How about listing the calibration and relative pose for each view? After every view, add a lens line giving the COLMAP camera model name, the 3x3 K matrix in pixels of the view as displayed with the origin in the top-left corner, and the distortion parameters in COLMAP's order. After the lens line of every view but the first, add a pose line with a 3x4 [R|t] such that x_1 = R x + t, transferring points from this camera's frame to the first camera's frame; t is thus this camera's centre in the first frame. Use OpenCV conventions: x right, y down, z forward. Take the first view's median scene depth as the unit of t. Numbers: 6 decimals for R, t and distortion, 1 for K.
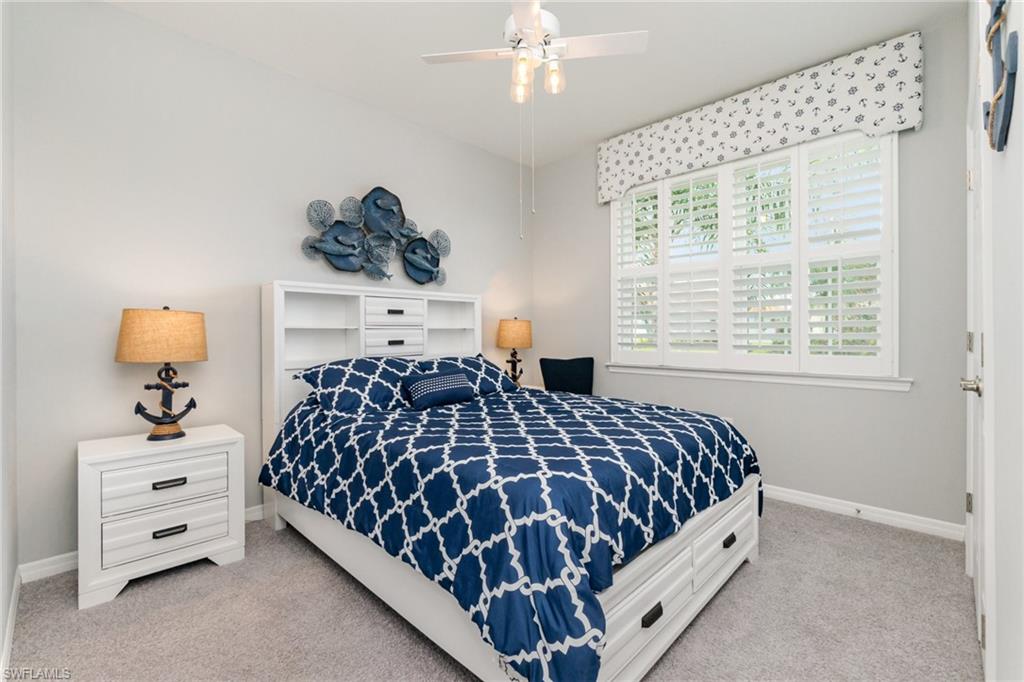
lens RADIAL K [[444.9, 0, 512.0], [0, 444.9, 341.0], [0, 0, 1]] dist [-0.003241, -0.000467]
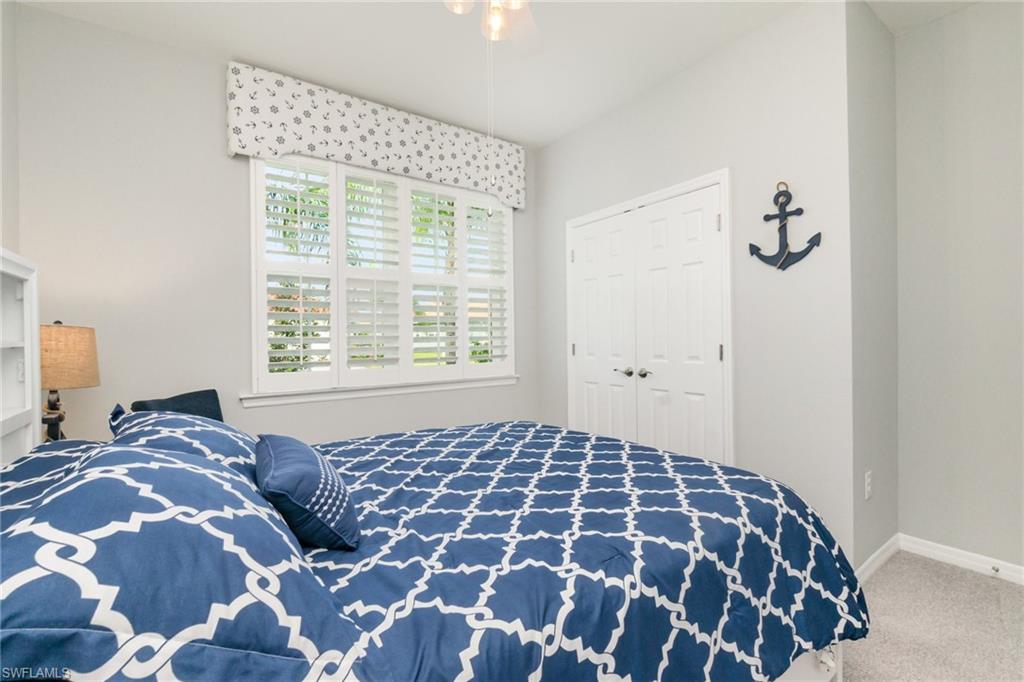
lens RADIAL K [[462.2, 0, 517.8], [0, 462.2, 338.9], [0, 0, 1]] dist [0.000556, 0.000217]
pose [[0.159909, 0.001021, 0.987131, -0.541508], [0.029436, 0.999550, -0.005802, -0.024162], [-0.986693, 0.029985, 0.159807, 0.642627]]
